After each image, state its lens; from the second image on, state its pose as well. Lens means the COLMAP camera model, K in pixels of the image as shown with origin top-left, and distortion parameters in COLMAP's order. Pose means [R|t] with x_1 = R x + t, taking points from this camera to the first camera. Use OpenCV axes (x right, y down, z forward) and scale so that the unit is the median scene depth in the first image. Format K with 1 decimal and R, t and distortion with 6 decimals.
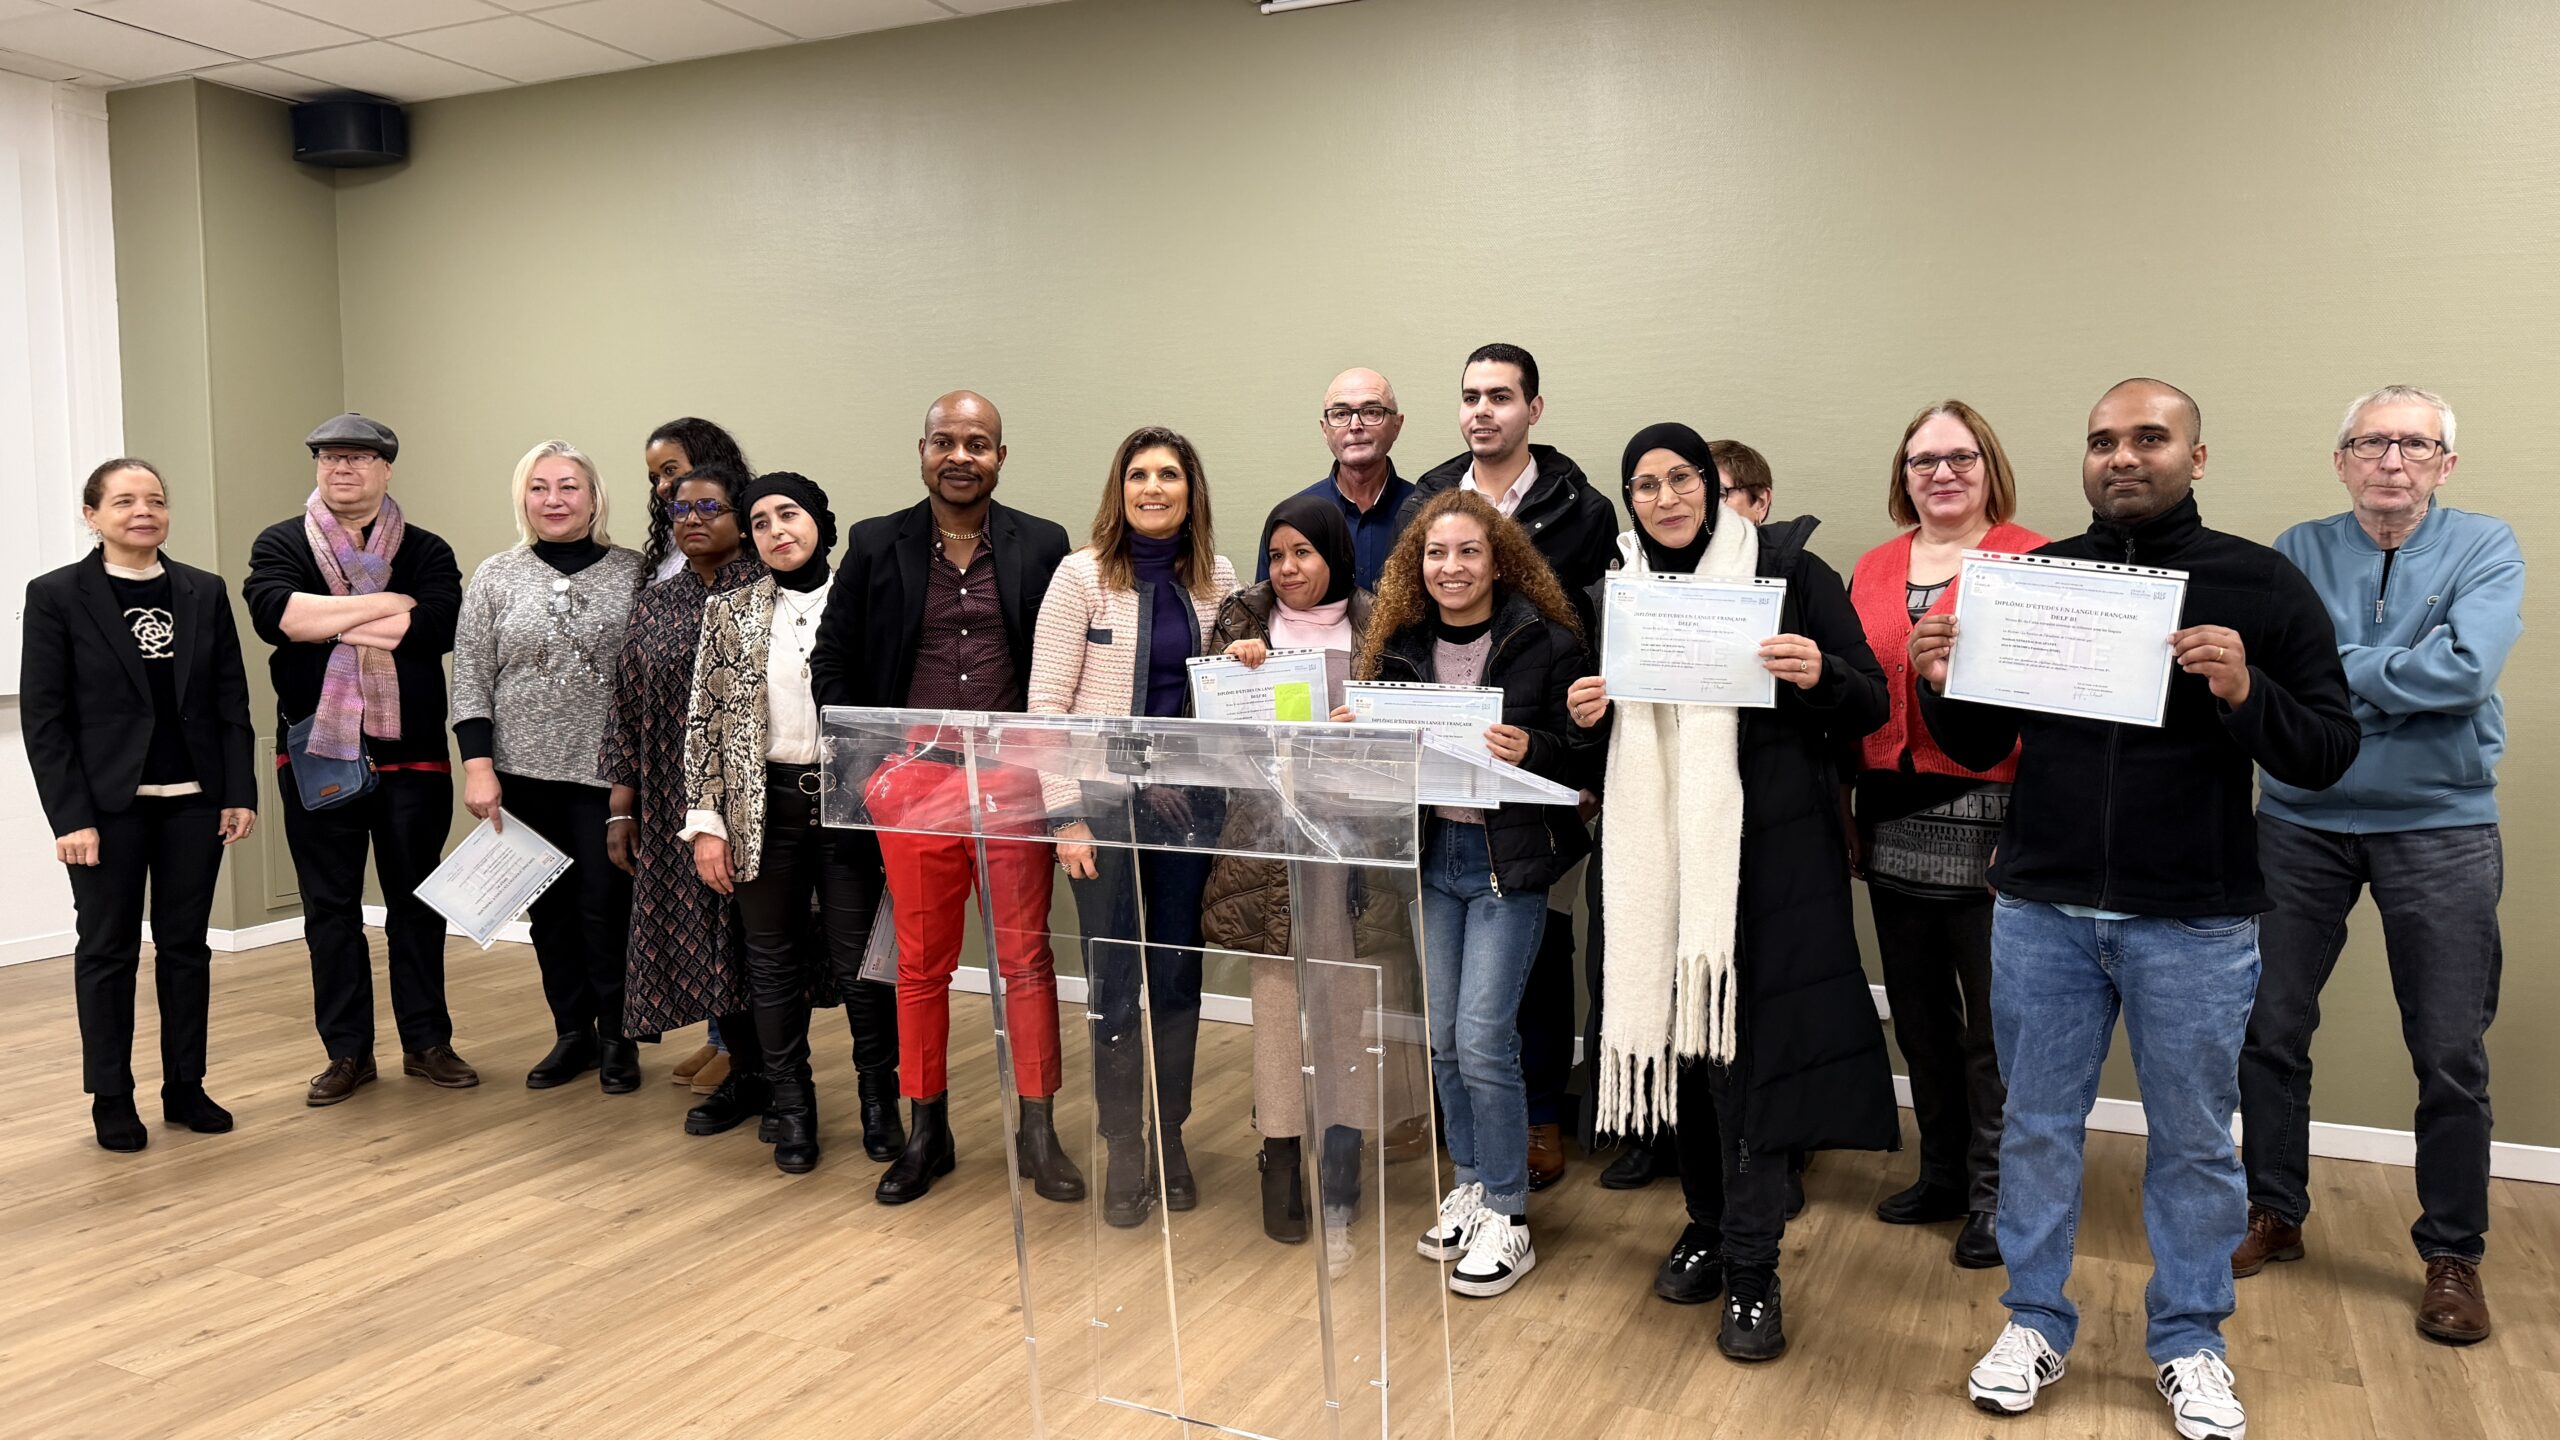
lens RADIAL K [[1823.1, 0, 1280.0], [0, 1823.1, 720.0], [0, 0, 1]] dist [-0.004007, -0.004622]
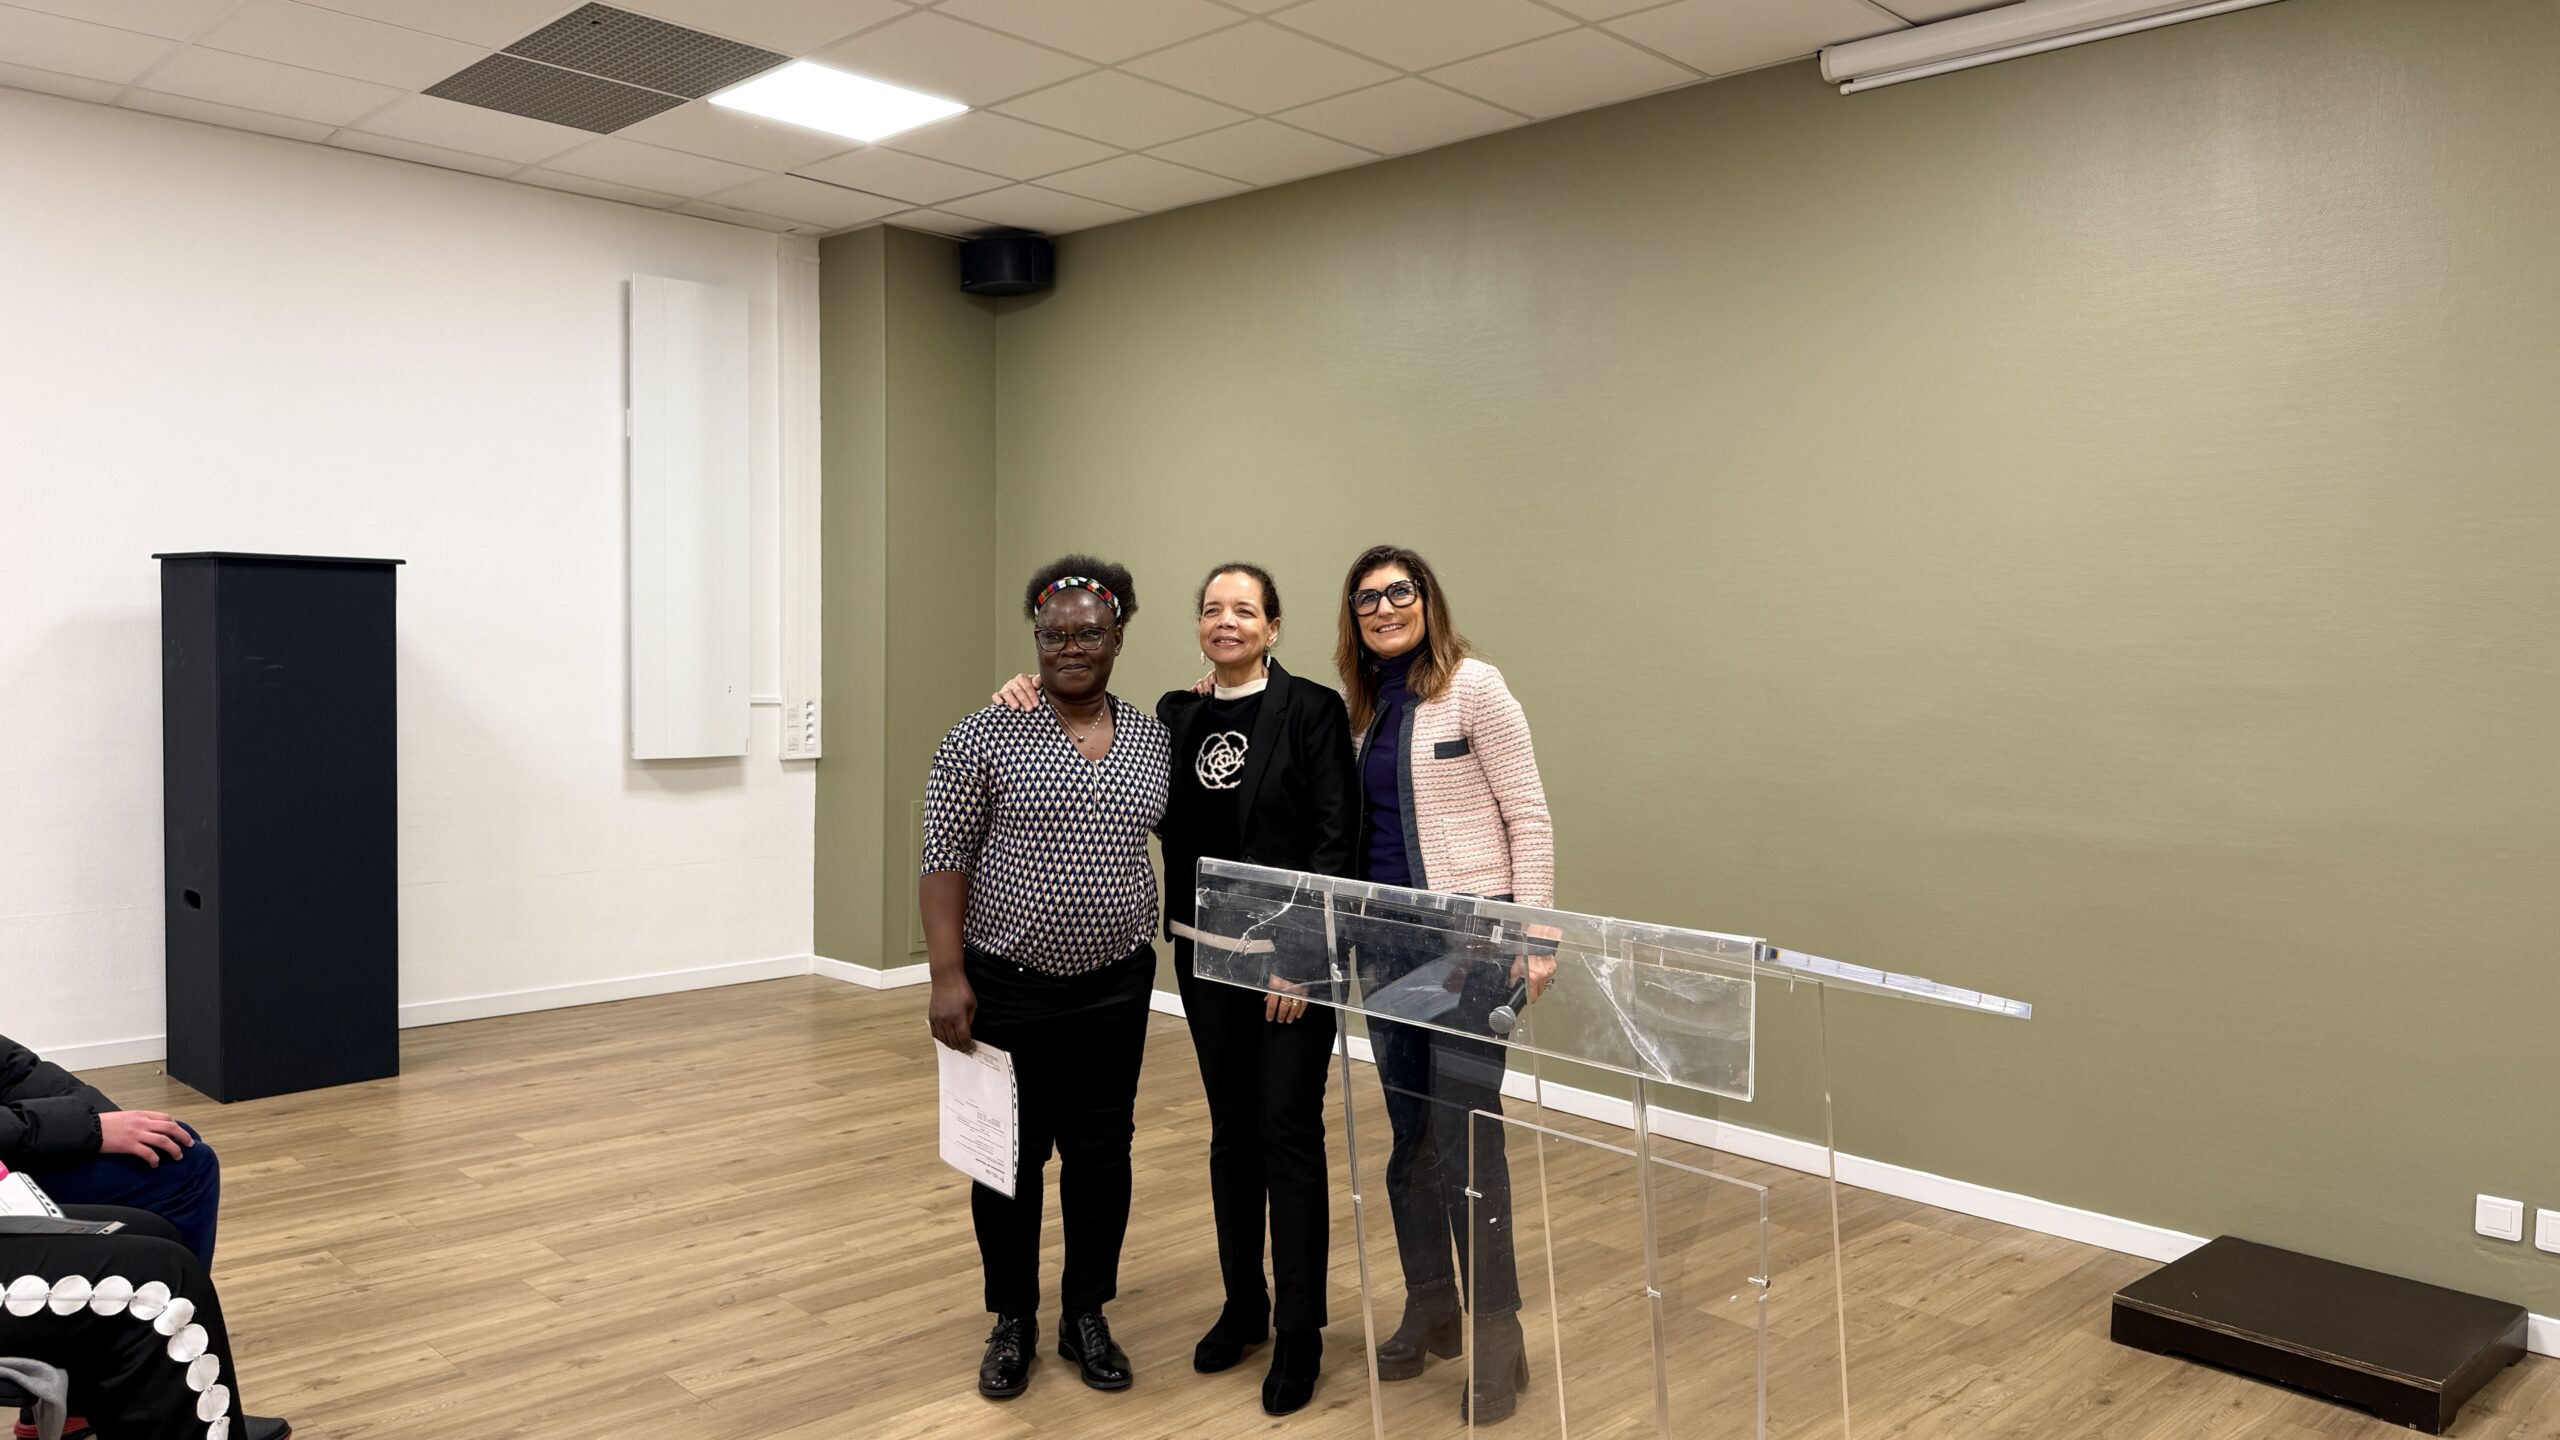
lens RADIAL K [[1810.8, 0, 1292.0], [0, 1810.8, 715.7], [0, 0, 1]] dist [0.028111, -0.046899]
pose [[0.939076, 0.031056, -0.342304, 0.087580], [-0.044626, 0.998496, -0.031837, -0.036171], [0.340801, 0.045173, 0.939050, 0.049434]]
